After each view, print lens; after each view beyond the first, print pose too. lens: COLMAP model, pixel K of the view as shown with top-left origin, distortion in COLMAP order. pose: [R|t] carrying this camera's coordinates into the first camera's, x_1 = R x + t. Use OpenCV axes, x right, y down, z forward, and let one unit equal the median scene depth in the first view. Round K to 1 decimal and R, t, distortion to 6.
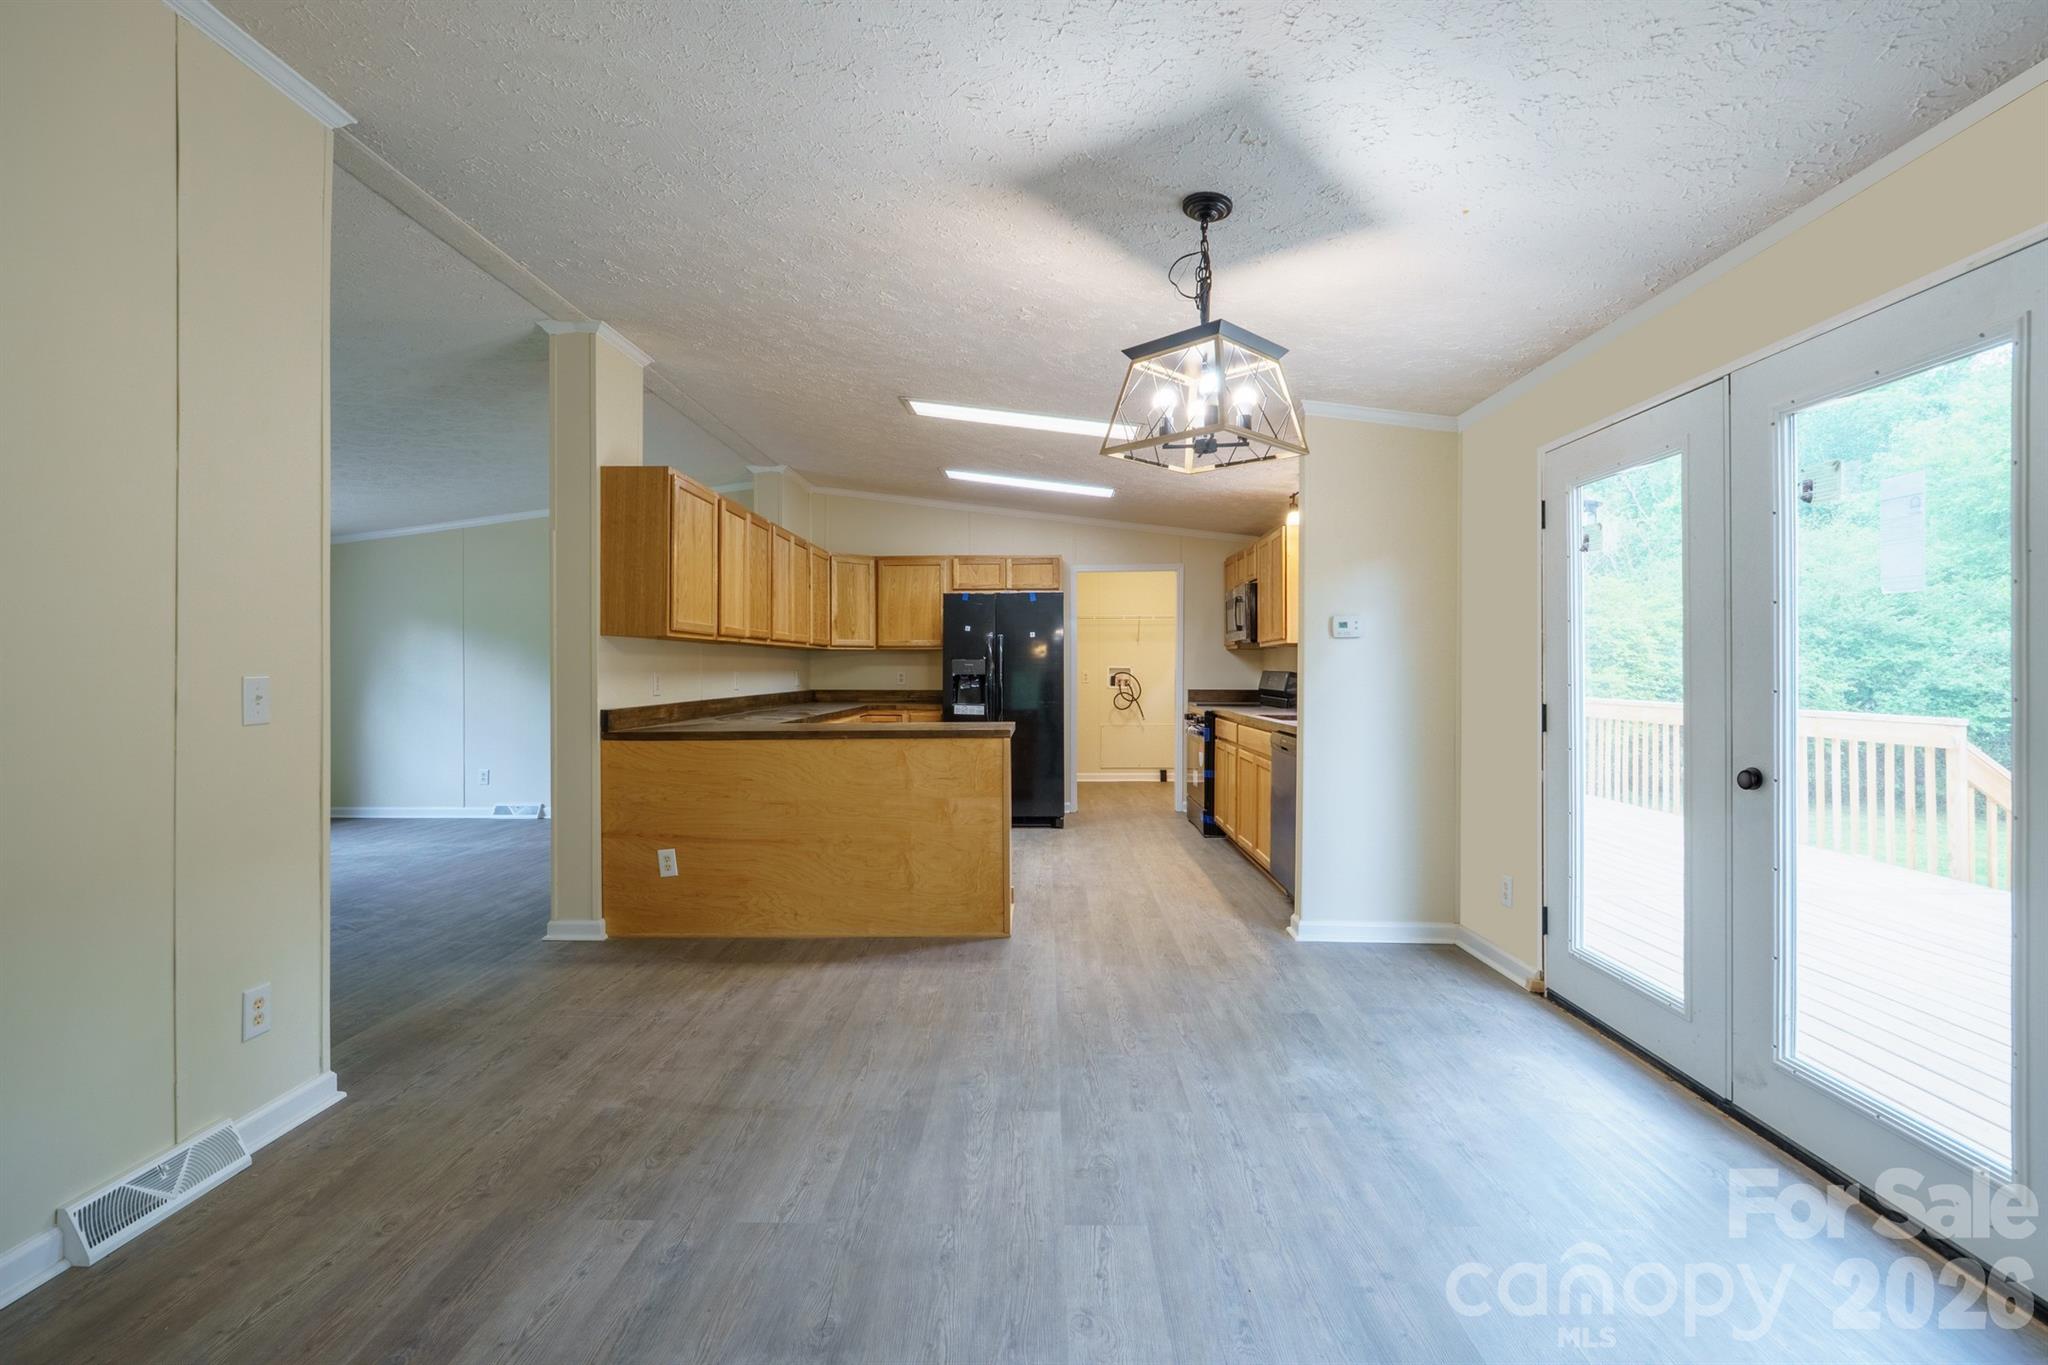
lens RADIAL K [[919.6, 0, 1017.0], [0, 919.6, 668.0], [0, 0, 1]] dist [-0.009694, 0.001261]
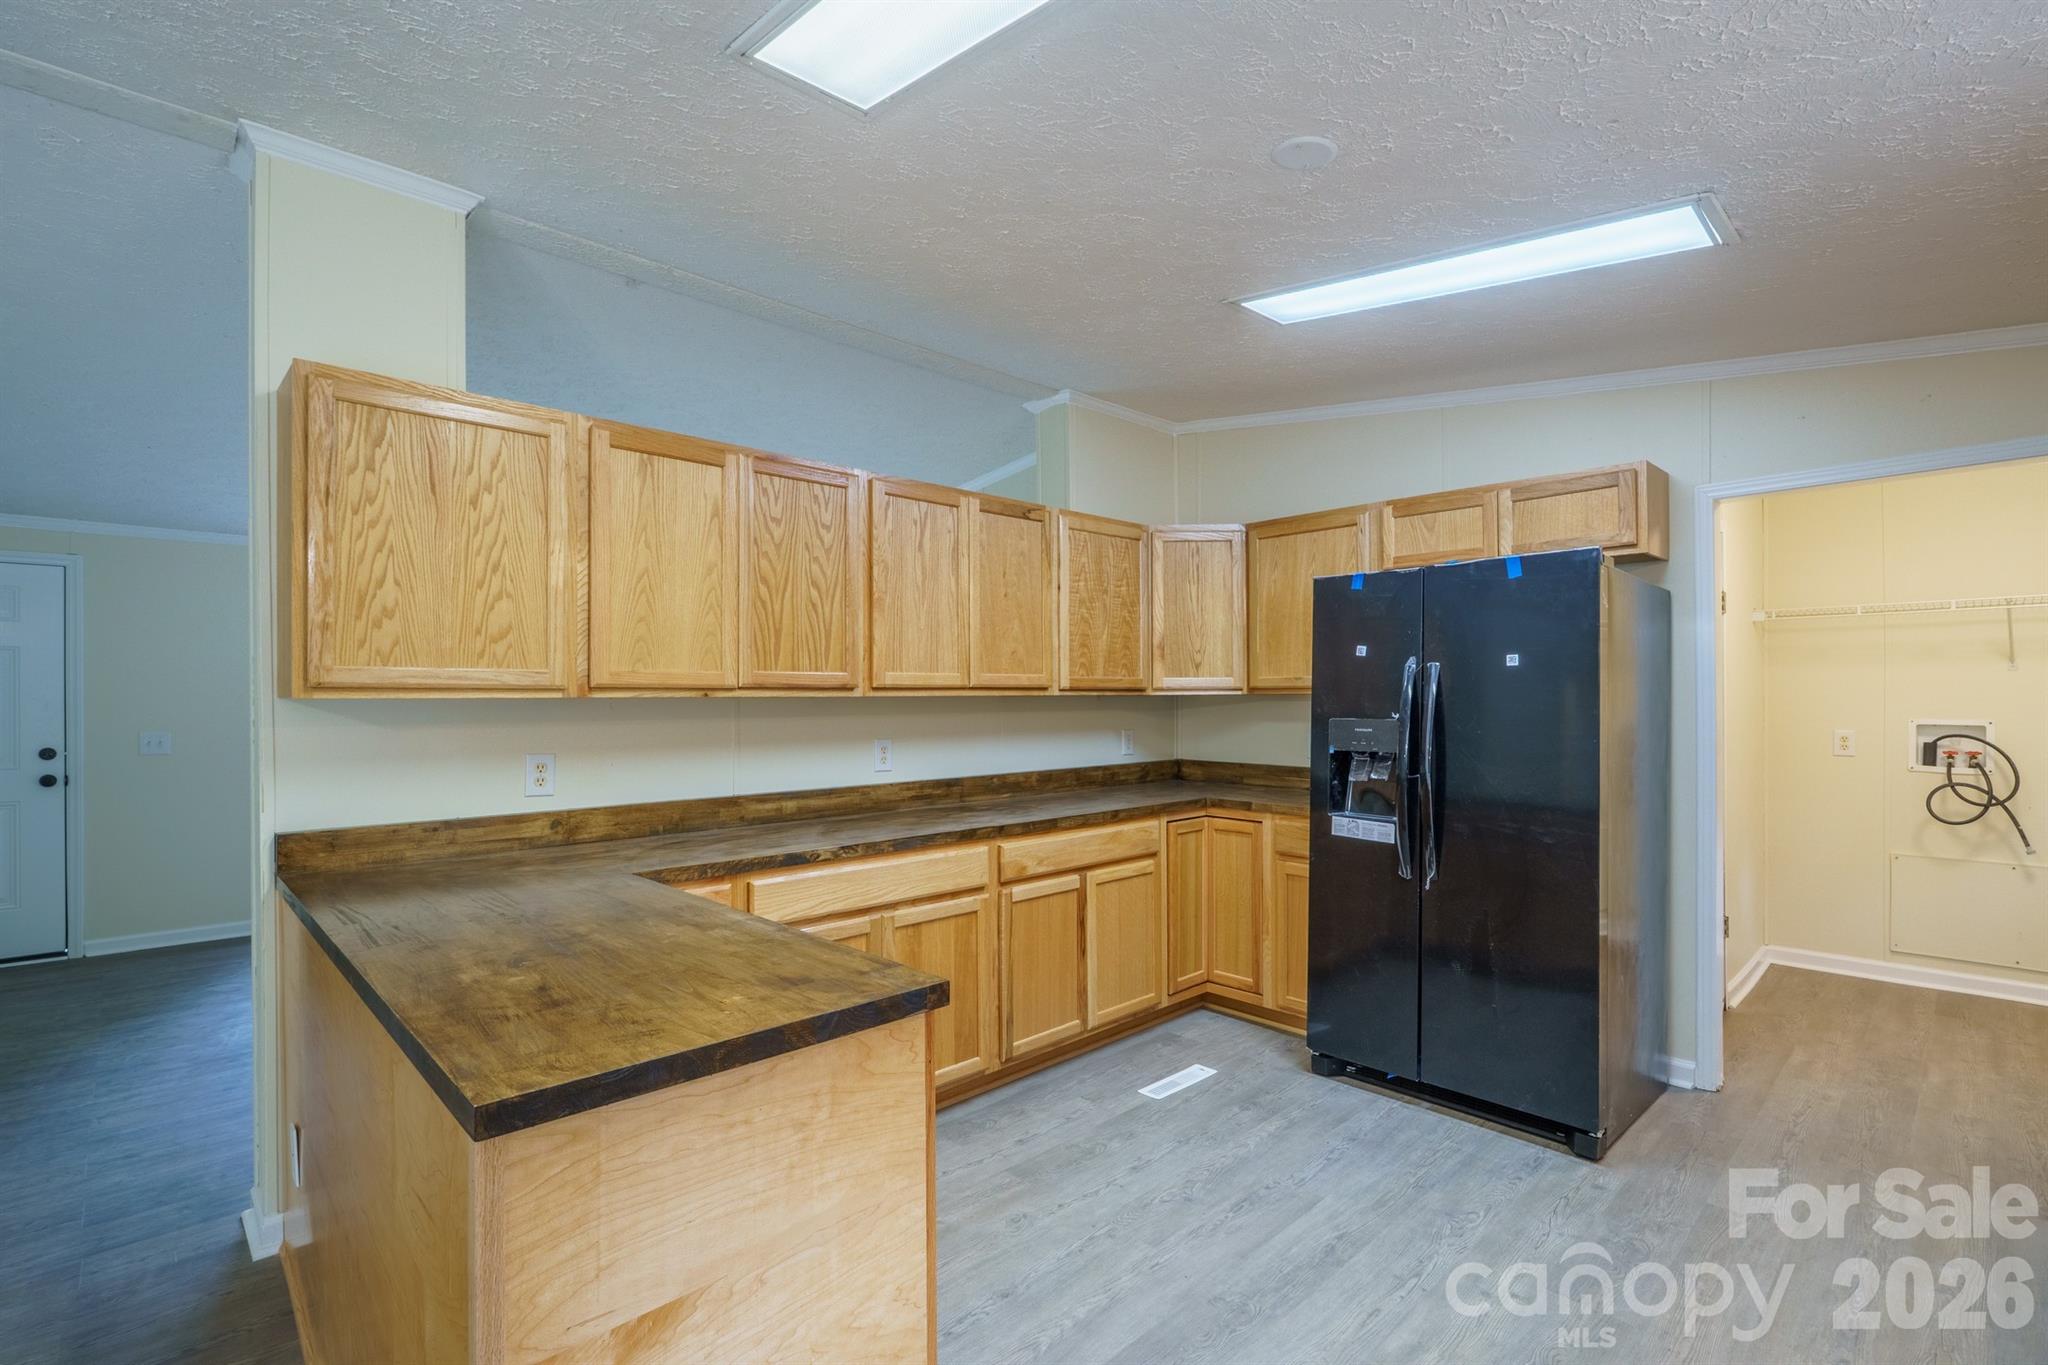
lens RADIAL K [[919.6, 0, 1008.4], [0, 919.6, 697.3], [0, 0, 1]] dist [-0.009694, 0.001261]
pose [[0.705633, -0.001436, -0.708576, 0.155592], [0.003239, 0.999994, 0.001199, -0.022248], [0.708570, -0.003141, 0.705633, 0.589283]]
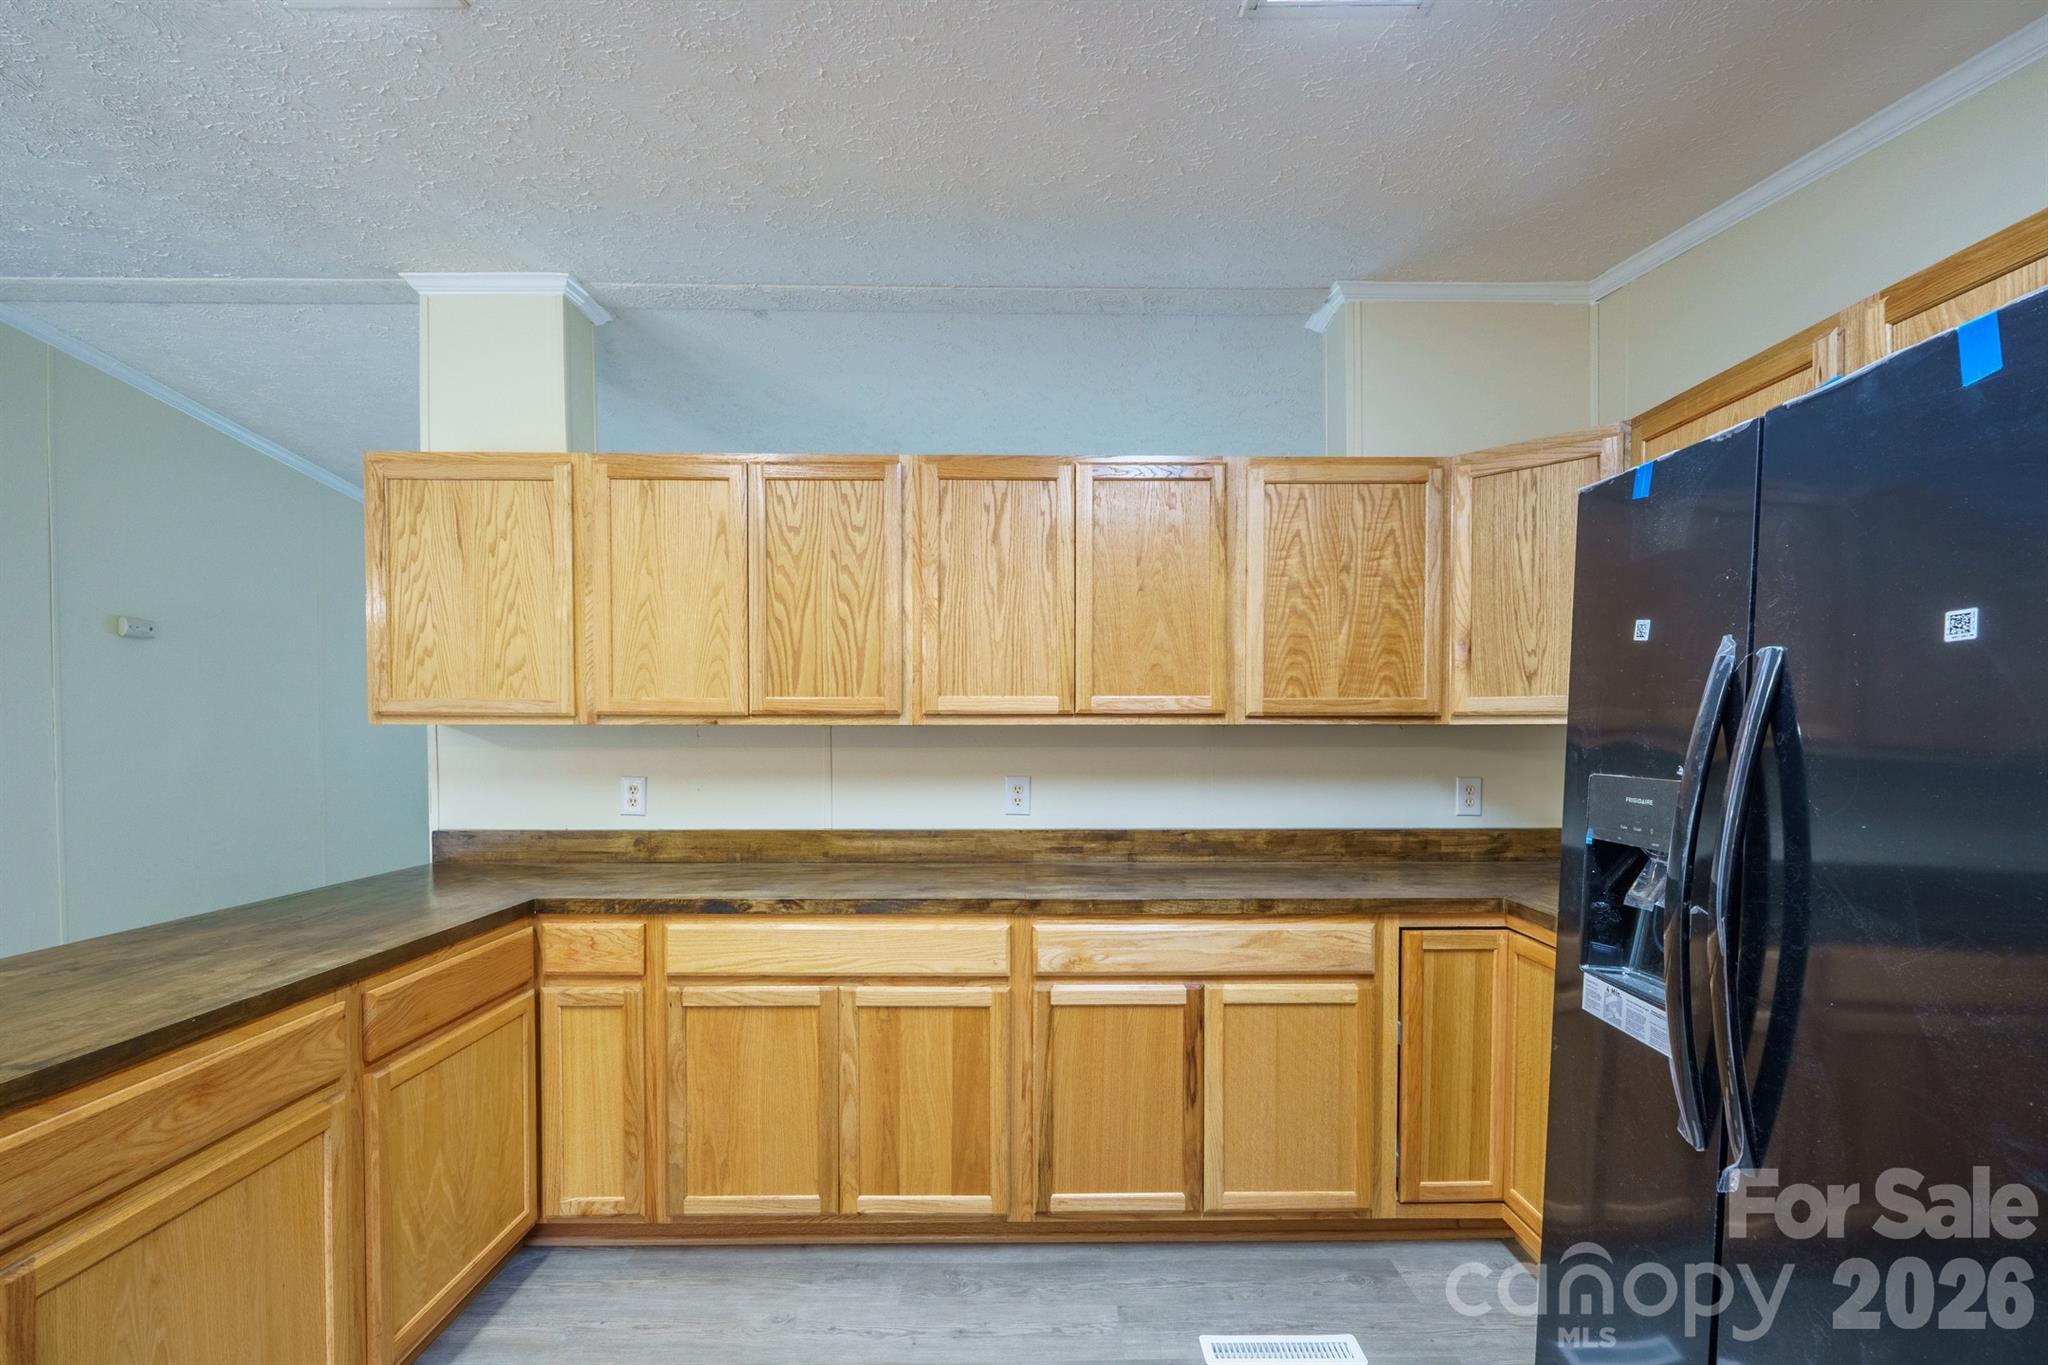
lens RADIAL K [[875.1, 0, 1031.1], [0, 875.1, 748.6], [0, 0, 1]] dist [-0.003230, -0.001698]
pose [[0.047276, 0.025587, -0.998554, 0.150236], [-0.001343, 0.999673, 0.025552, -0.021829], [0.998881, 0.000133, 0.047295, 0.906426]]
